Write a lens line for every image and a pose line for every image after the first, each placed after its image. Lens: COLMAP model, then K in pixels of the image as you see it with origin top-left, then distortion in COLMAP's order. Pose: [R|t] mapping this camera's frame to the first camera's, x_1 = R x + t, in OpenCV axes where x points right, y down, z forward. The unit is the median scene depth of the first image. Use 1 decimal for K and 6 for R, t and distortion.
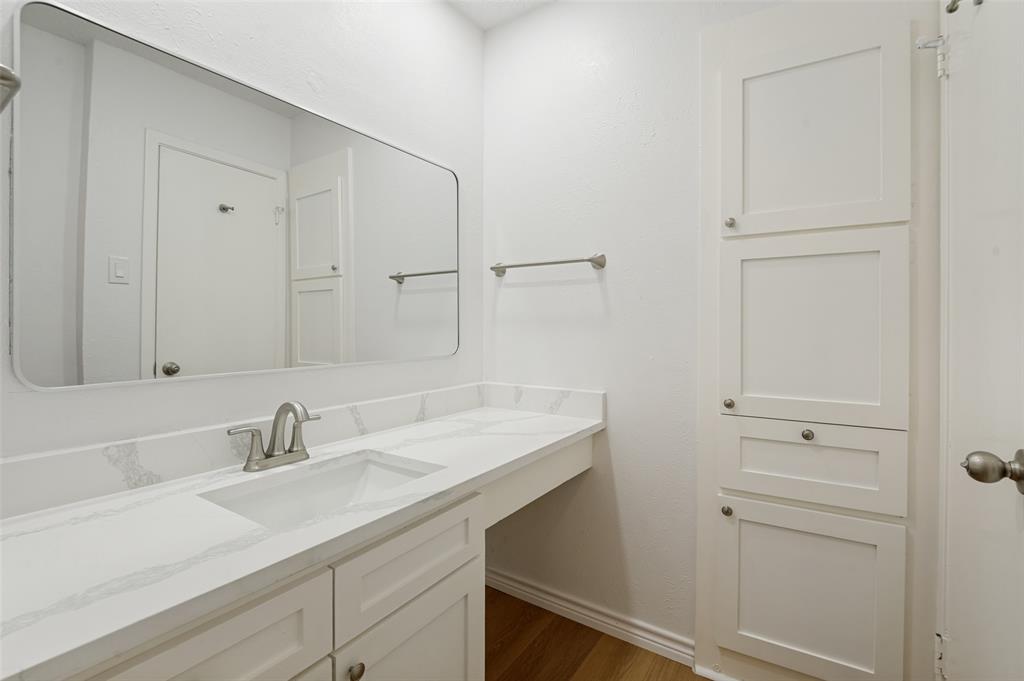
lens RADIAL K [[462.6, 0, 511.1], [0, 462.6, 333.9], [0, 0, 1]] dist [-0.007015, -0.004398]
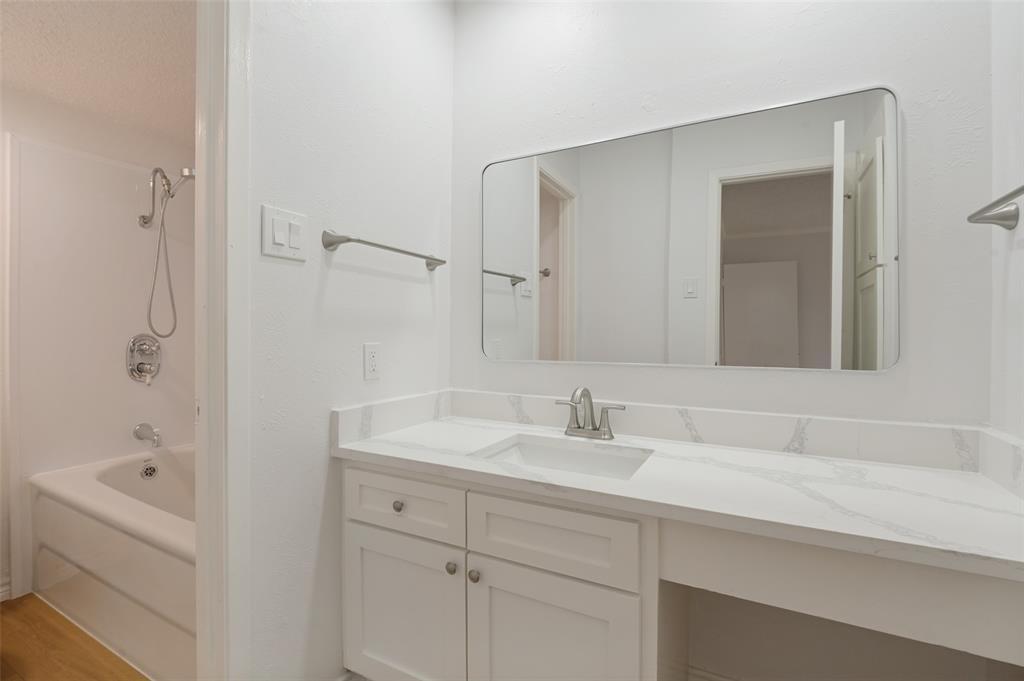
lens RADIAL K [[462.6, 0, 529.7], [0, 462.6, 328.8], [0, 0, 1]] dist [-0.007015, -0.004398]
pose [[0.113016, -0.004514, -0.993583, 0.608155], [-0.016695, 0.999840, -0.006441, -0.004781], [0.993453, 0.017316, 0.112922, 0.556160]]
